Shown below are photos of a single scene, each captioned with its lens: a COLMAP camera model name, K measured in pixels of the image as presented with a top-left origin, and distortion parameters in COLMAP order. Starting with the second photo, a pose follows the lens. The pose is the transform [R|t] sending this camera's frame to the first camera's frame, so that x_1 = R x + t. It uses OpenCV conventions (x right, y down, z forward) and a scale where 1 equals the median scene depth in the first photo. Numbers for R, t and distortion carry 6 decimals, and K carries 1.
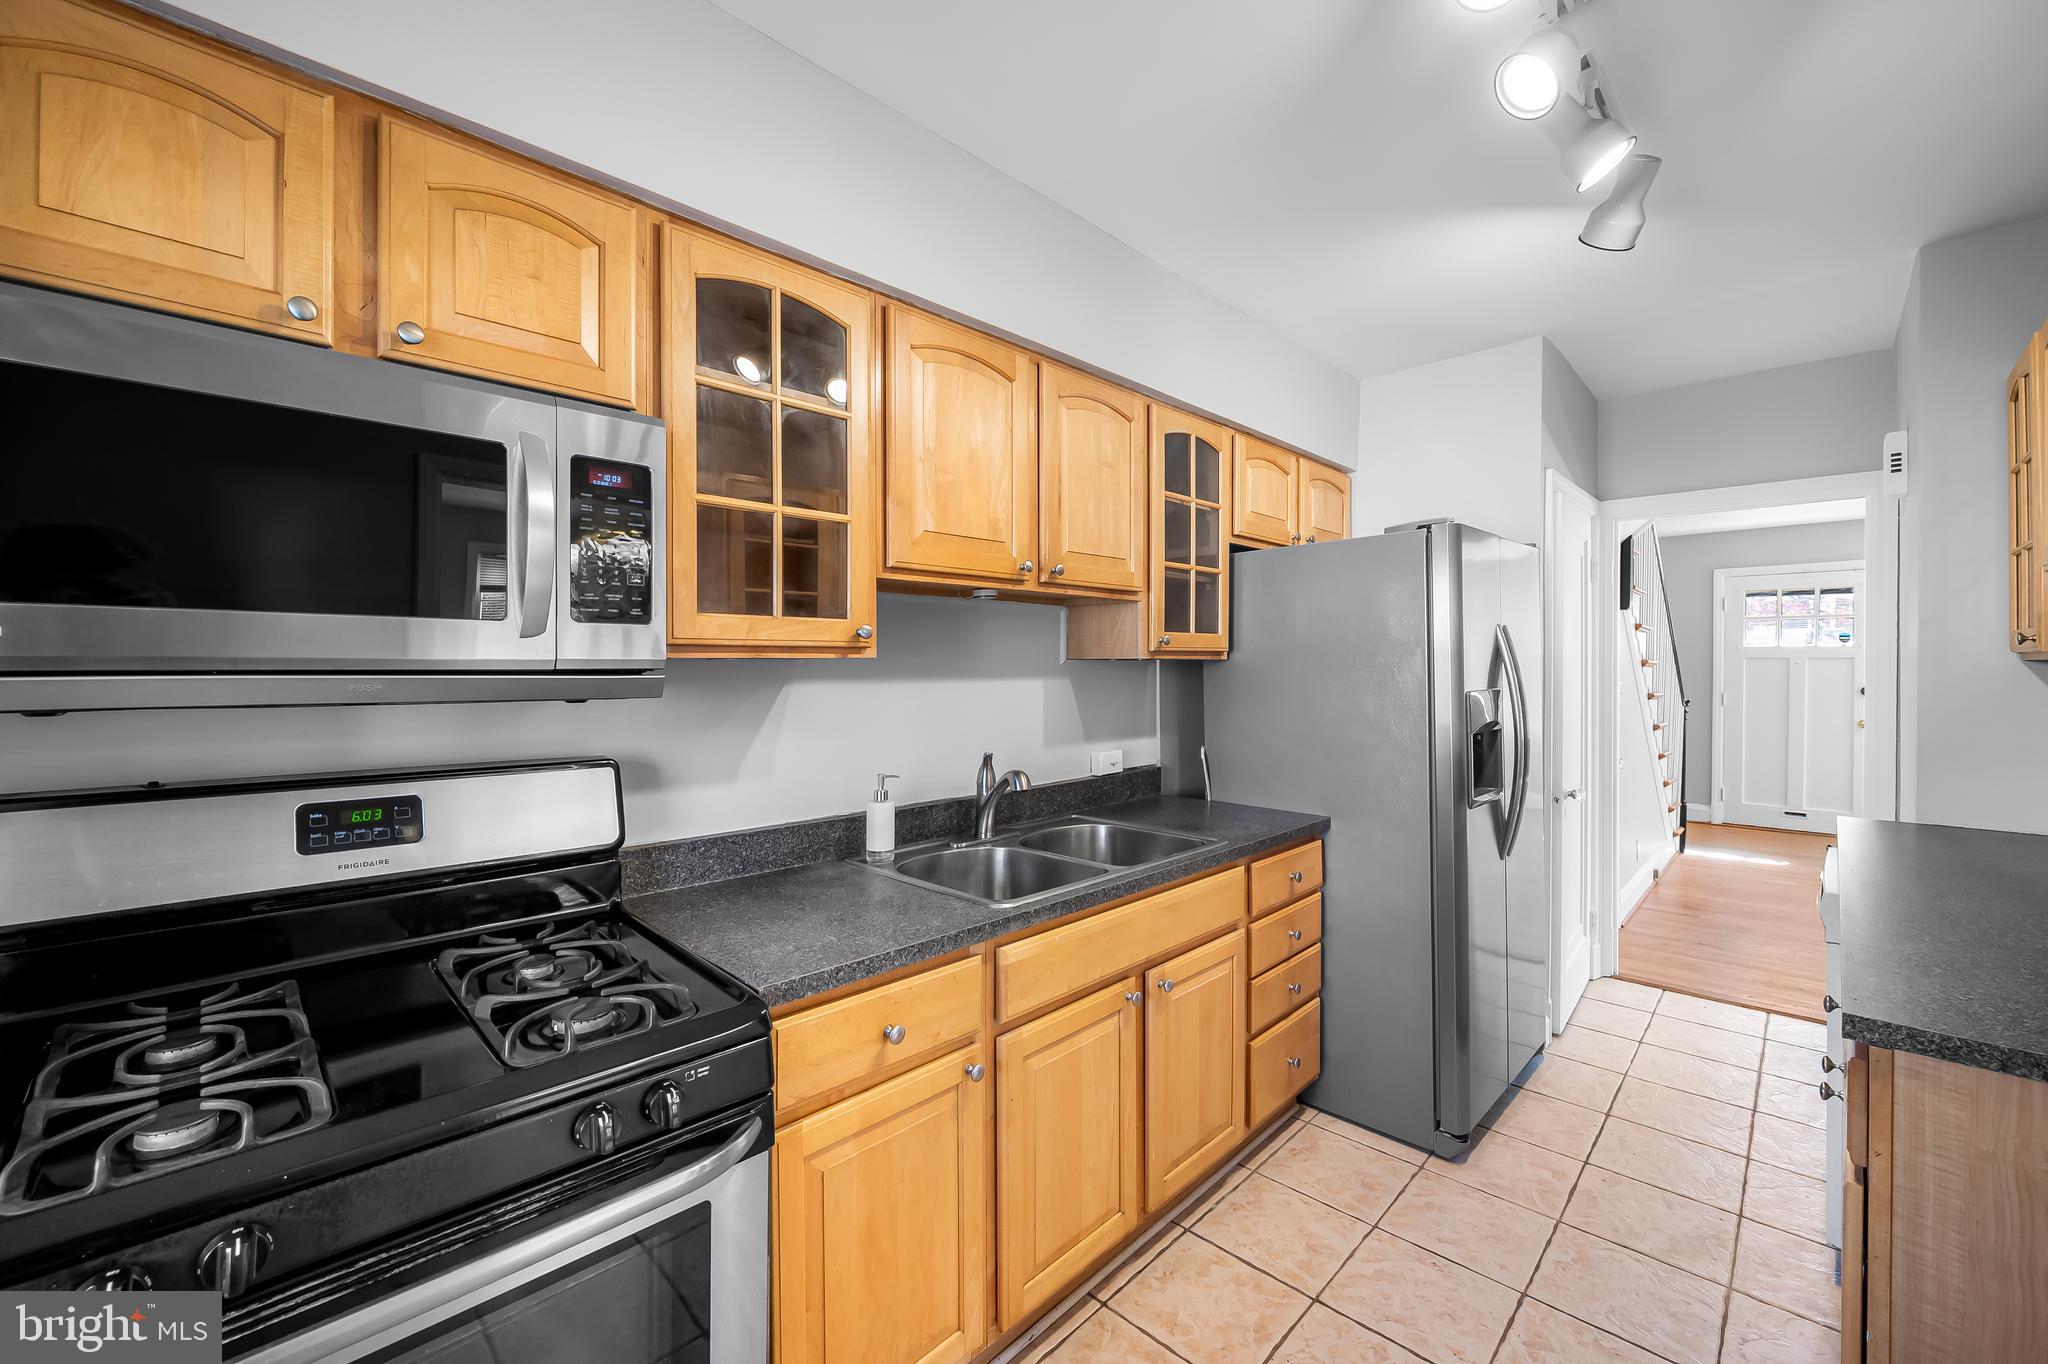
lens RADIAL K [[816.7, 0, 1021.6], [0, 816.7, 664.3], [0, 0, 1]] dist [-0.000912, -0.000231]
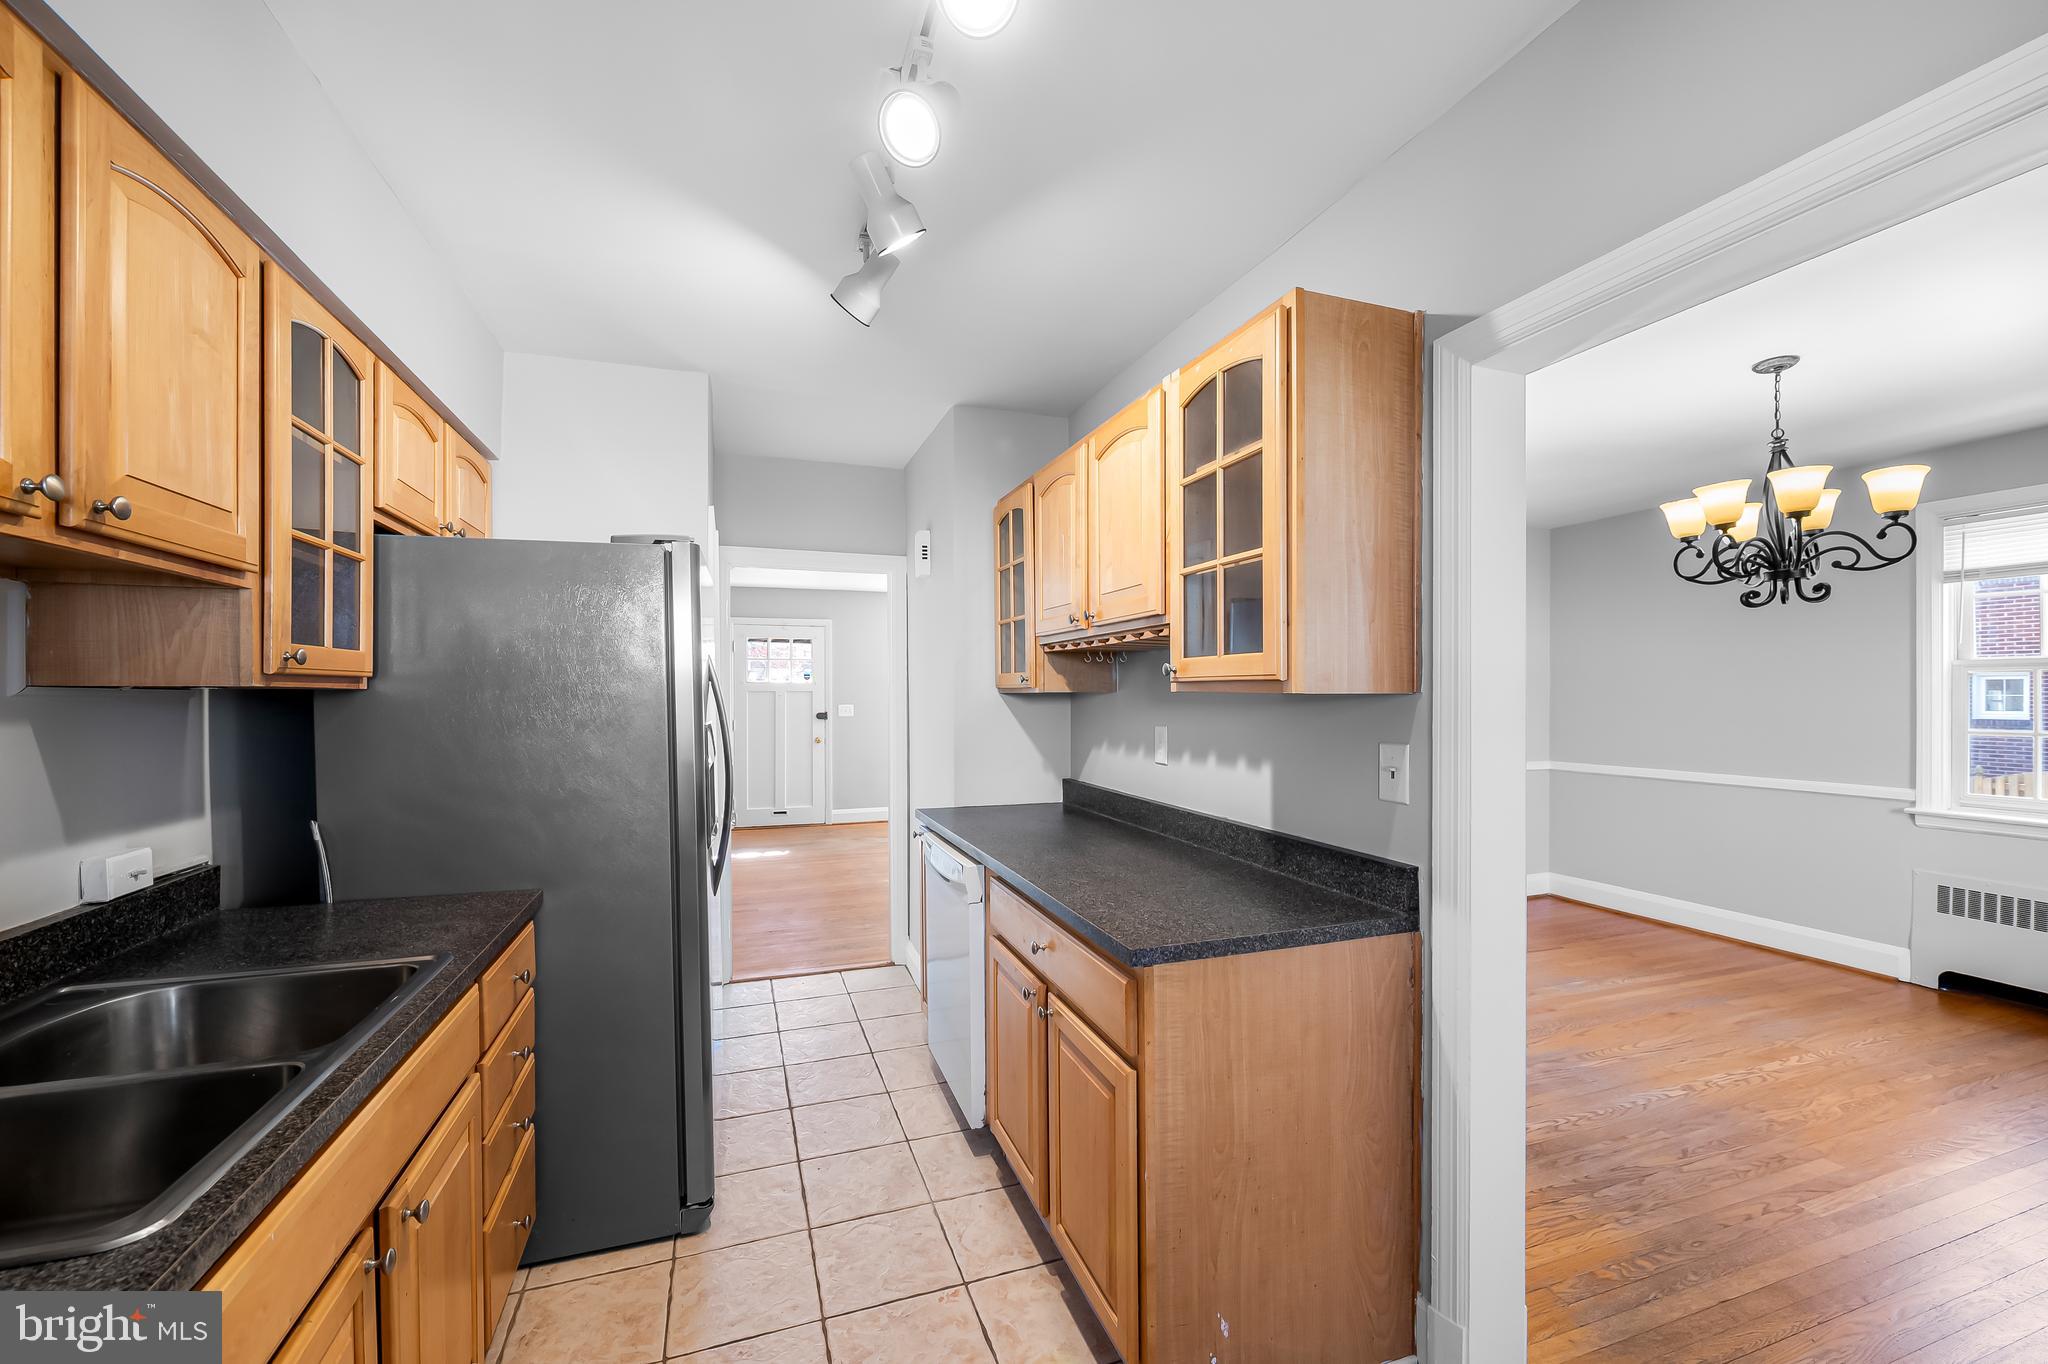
lens RADIAL K [[826.1, 0, 1018.6], [0, 826.1, 695.7], [0, 0, 1]] dist [-0.003587, -0.000567]
pose [[0.443678, 0.001074, 0.896186, -0.138170], [-0.000224, 0.999999, -0.001088, 0.000560], [-0.896186, 0.000281, 0.443678, 0.237590]]
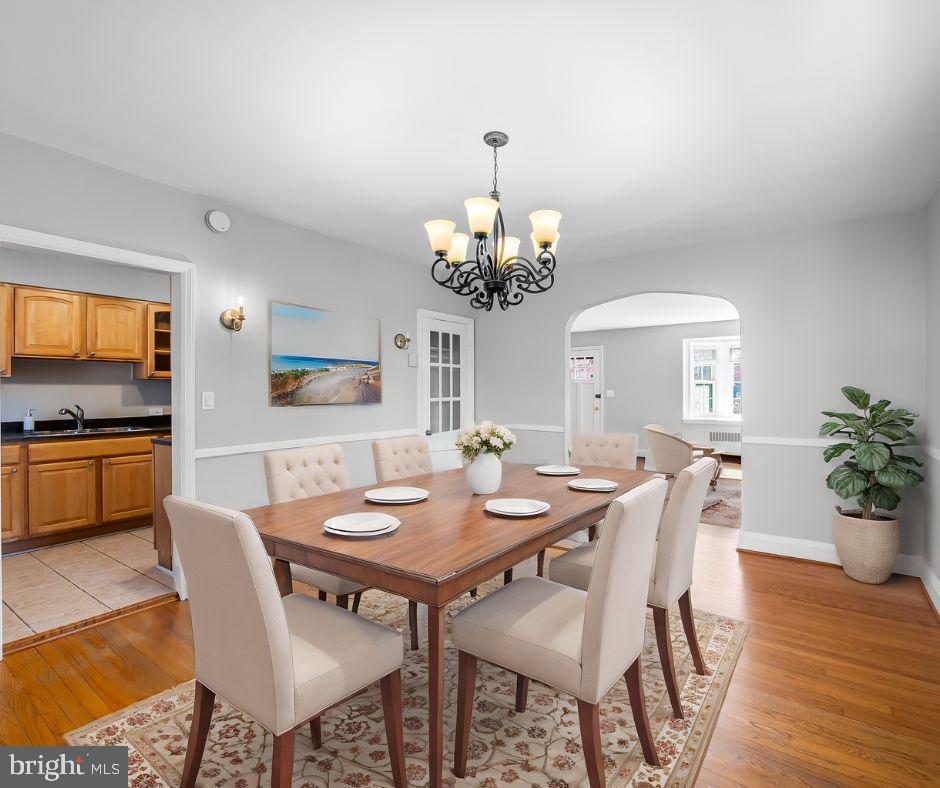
lens RADIAL K [[482.7, 0, 508.0], [0, 482.7, 383.4], [0, 0, 1]] dist [0.000634, 0.000228]
pose [[0.981578, 0.008852, 0.190859, 1.235882], [-0.007369, 0.999937, -0.008482, 0.018035], [-0.190922, 0.006919, 0.981581, -1.243366]]
